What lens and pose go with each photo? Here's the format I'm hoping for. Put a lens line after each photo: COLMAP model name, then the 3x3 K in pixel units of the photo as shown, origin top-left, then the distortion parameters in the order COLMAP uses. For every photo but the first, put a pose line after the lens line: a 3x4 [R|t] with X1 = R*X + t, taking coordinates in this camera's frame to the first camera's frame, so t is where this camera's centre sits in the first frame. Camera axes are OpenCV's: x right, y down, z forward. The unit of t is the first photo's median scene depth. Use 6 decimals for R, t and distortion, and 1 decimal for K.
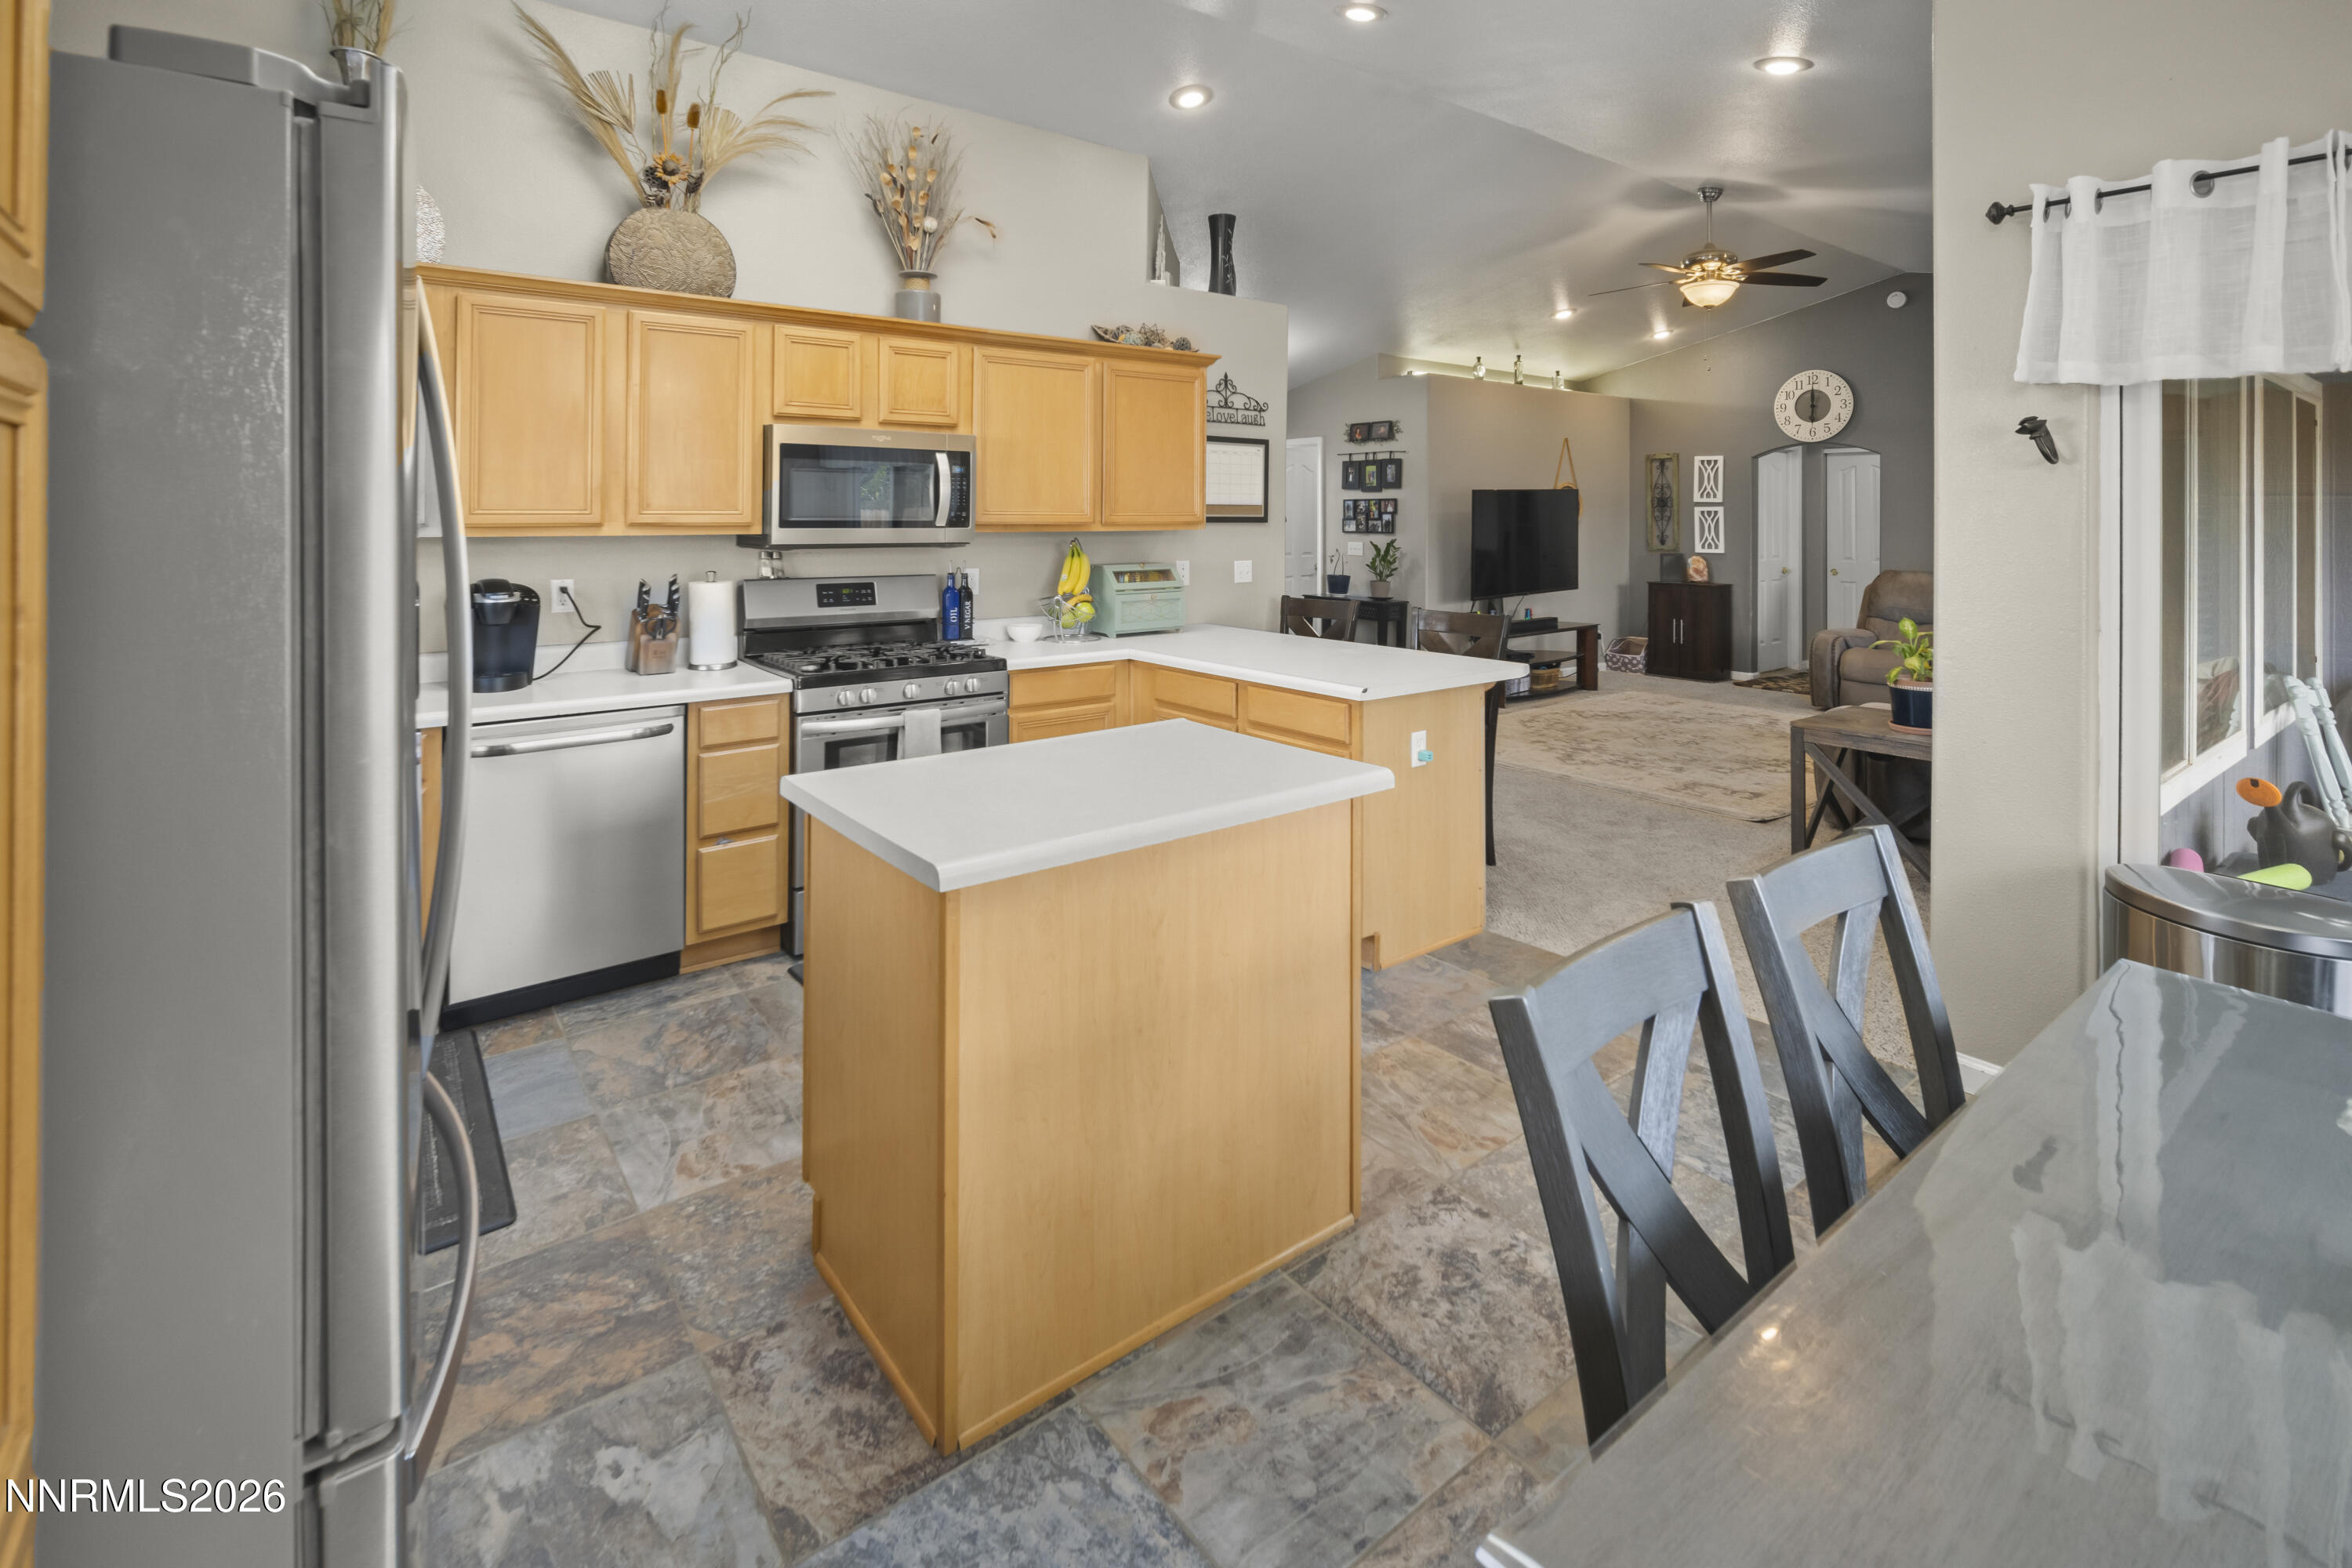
lens RADIAL K [[976.0, 0, 1166.9], [0, 976.0, 503.3], [0, 0, 1]] dist [0.001981, -0.000123]
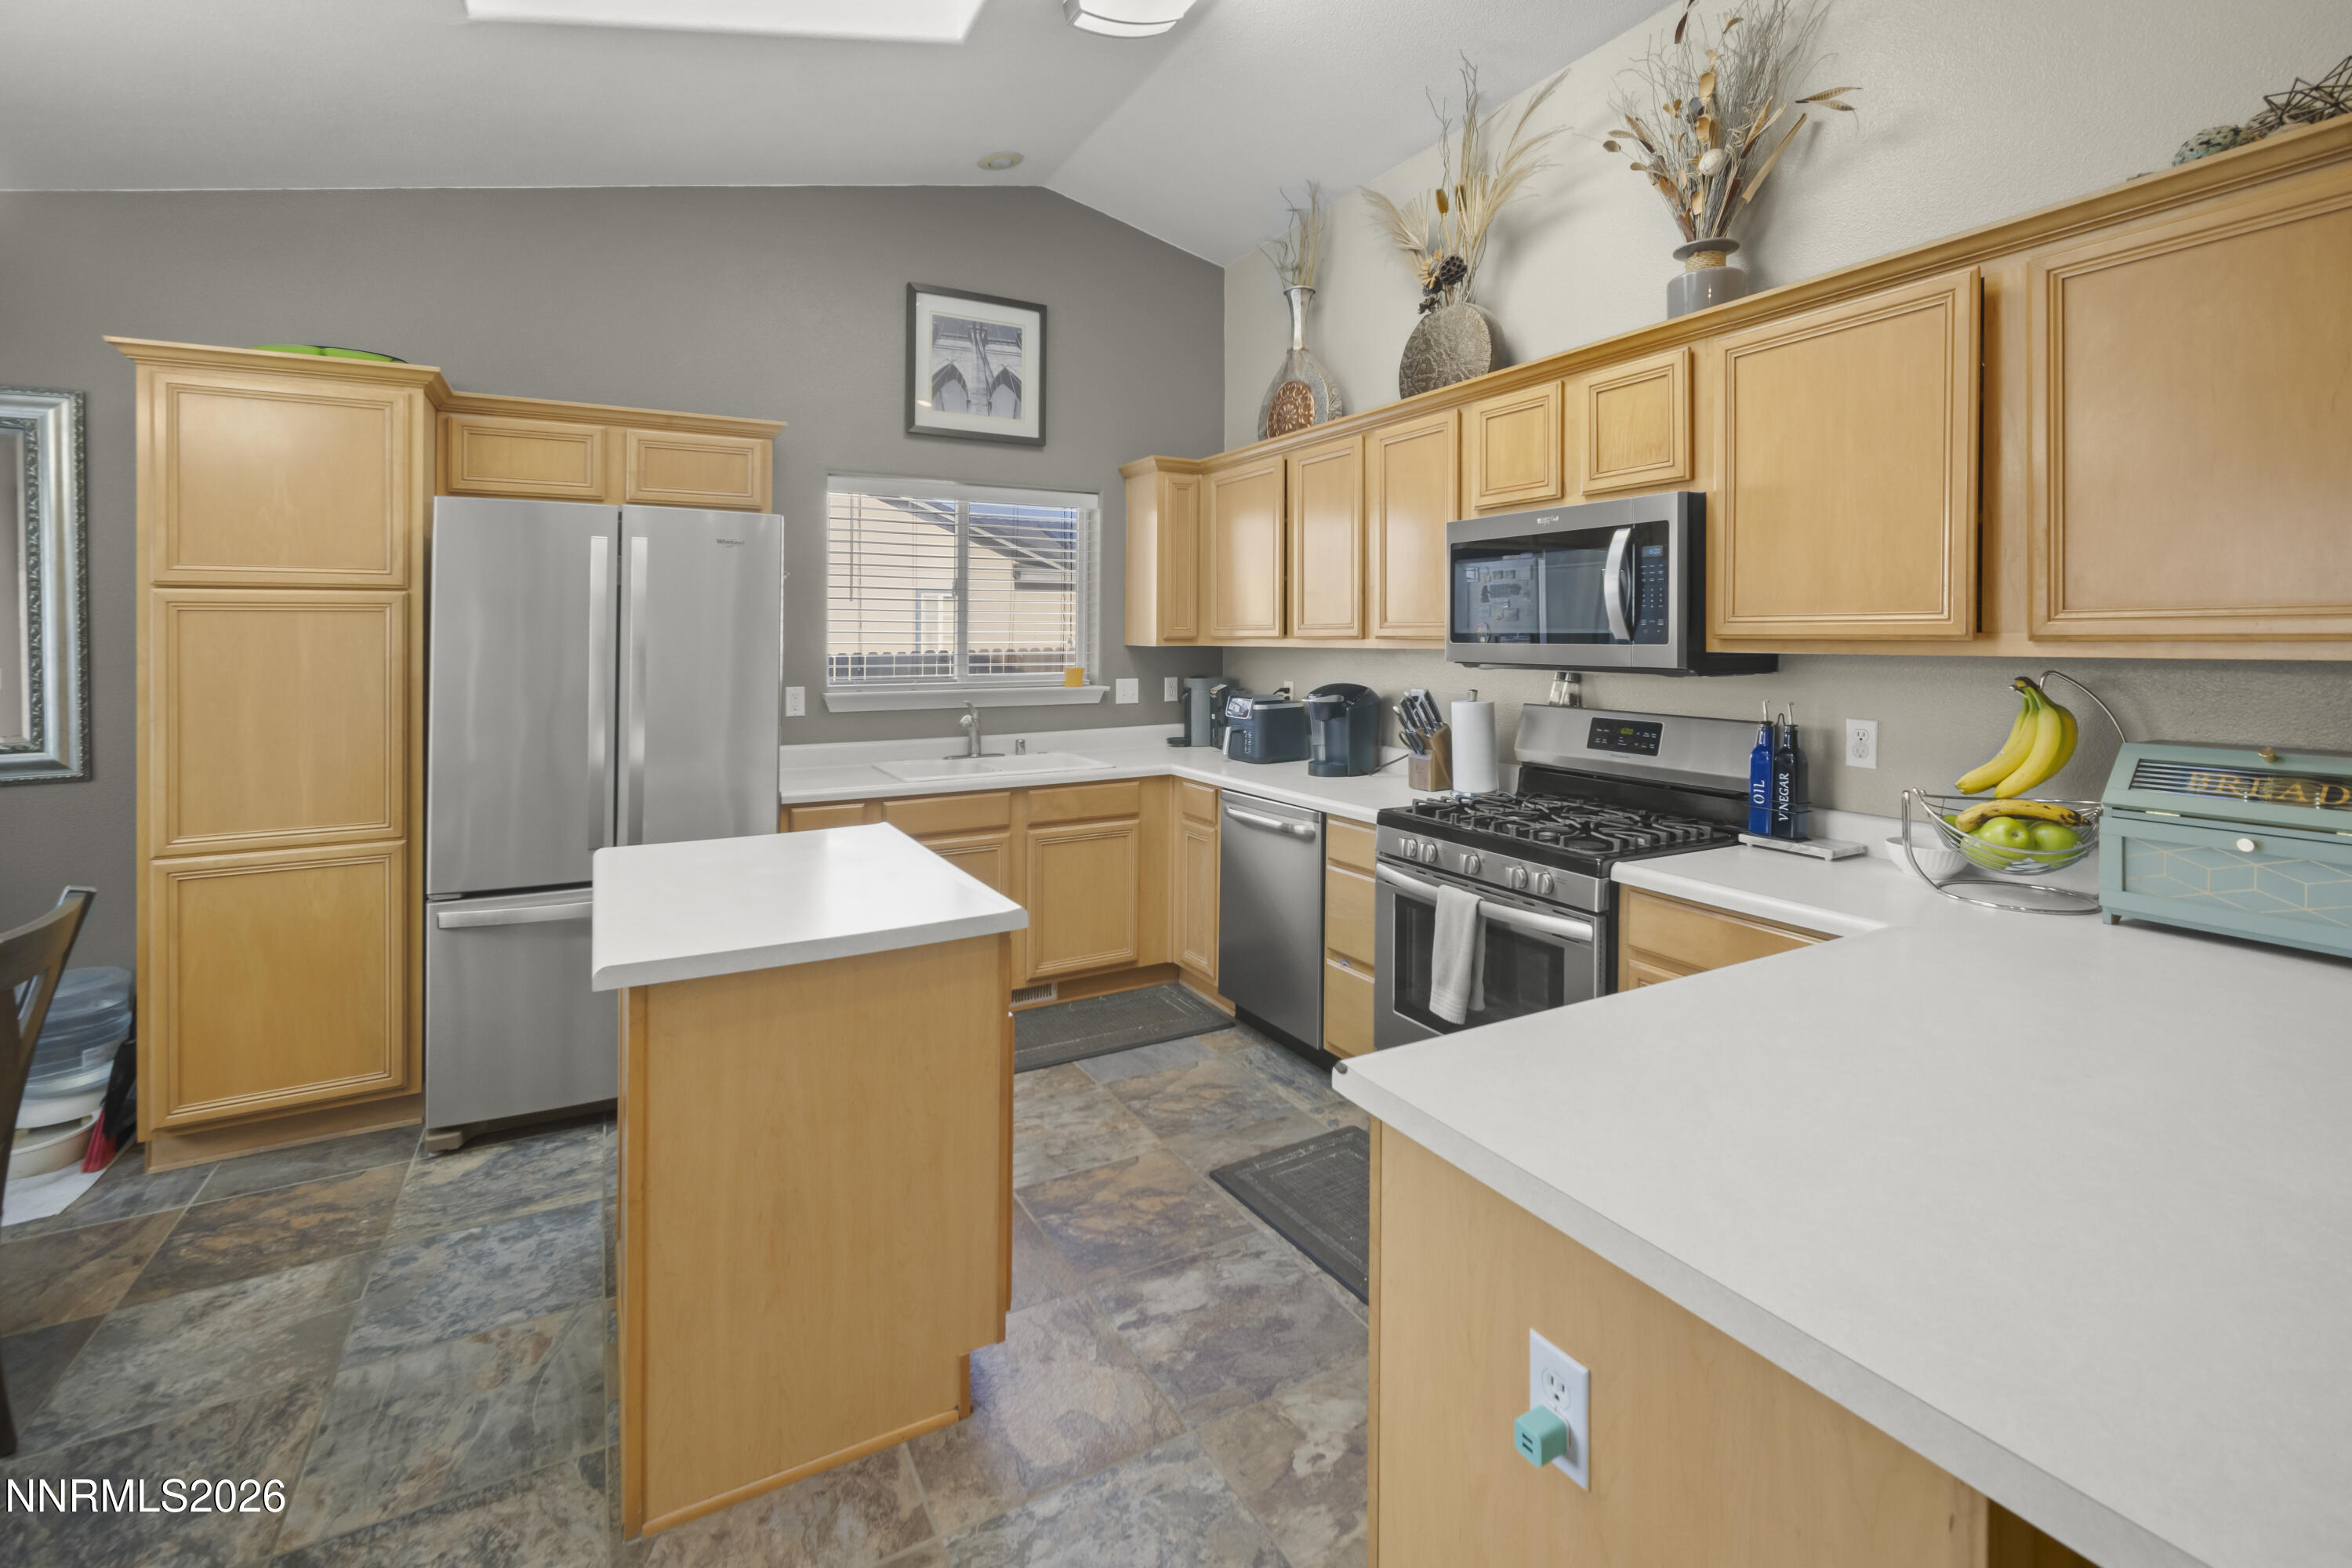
lens RADIAL K [[1030.3, 0, 1152.2], [0, 1030.3, 611.1], [0, 0, 1]] dist [0.001193, 0.000755]
pose [[-0.118110, -0.022943, -0.992735, 0.662840], [0.016487, 0.999550, -0.025062, 0.020812], [0.992864, -0.019327, -0.117679, 1.040558]]
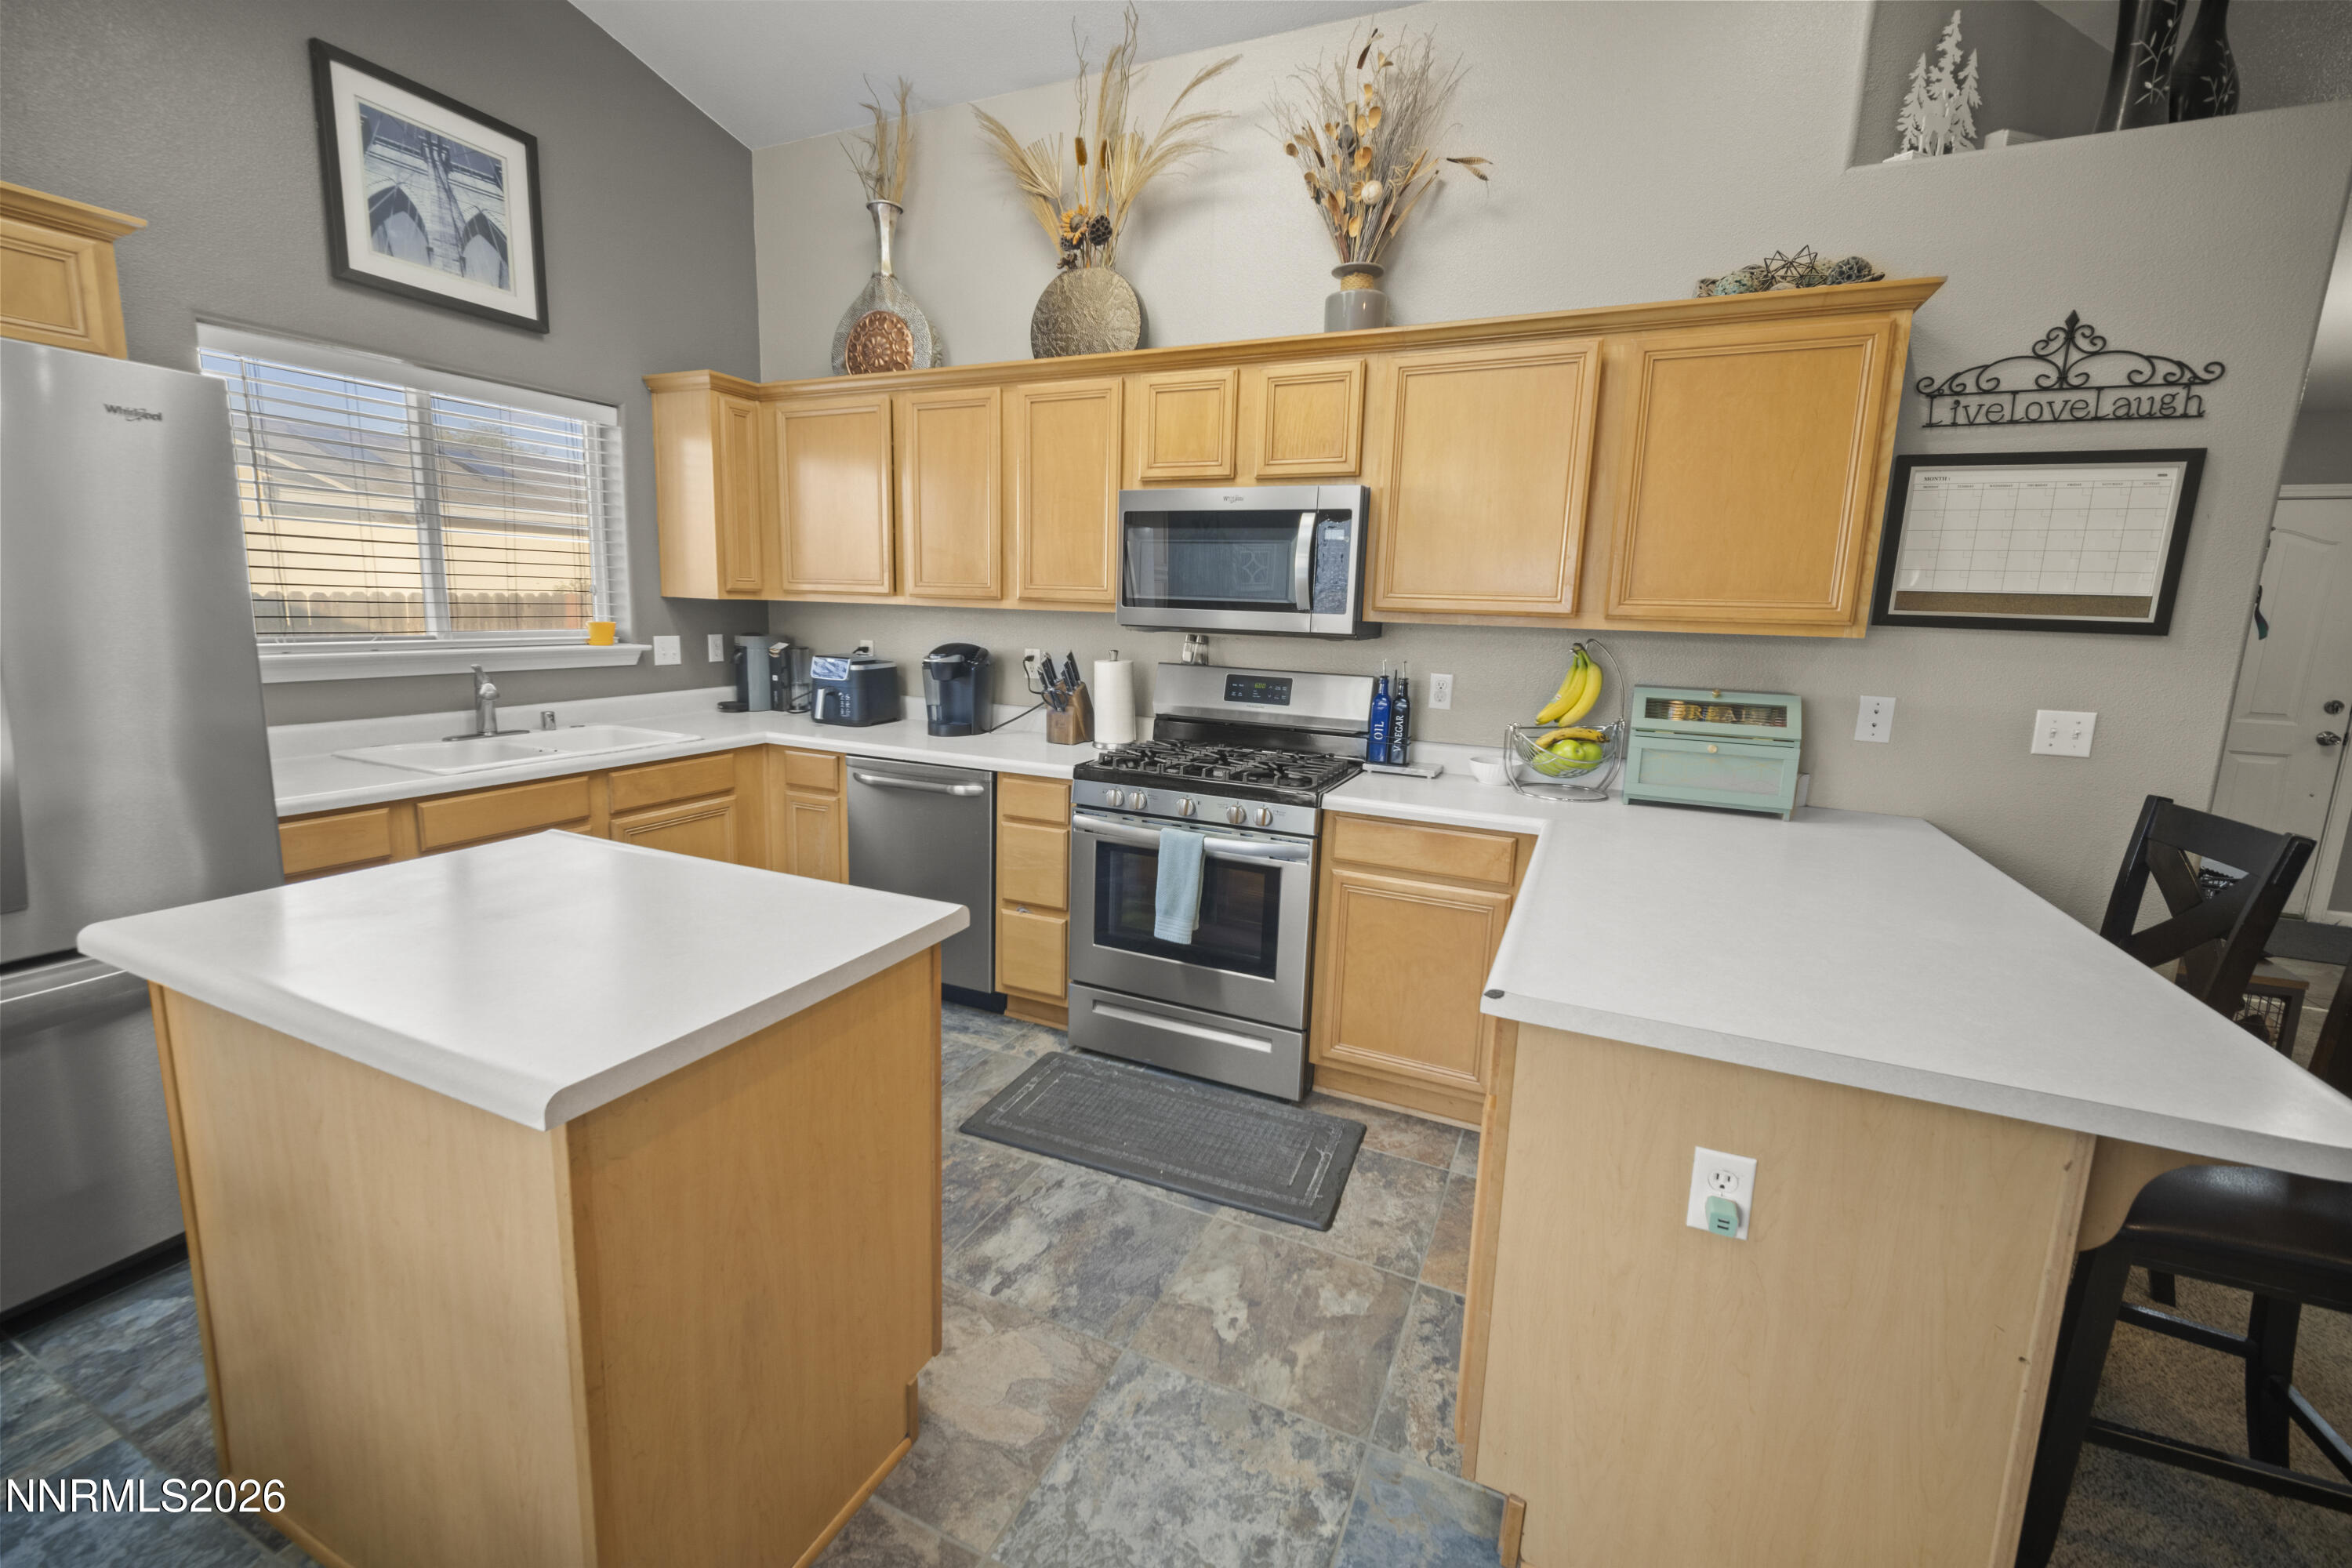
lens RADIAL K [[976.0, 0, 1157.6], [0, 976.0, 740.3], [0, 0, 1]] dist [0.001981, -0.000123]
pose [[0.490531, 0.138747, -0.860307, 0.525181], [-0.017486, 0.988612, 0.149469, 0.015735], [0.871248, -0.058276, 0.487371, 0.702807]]
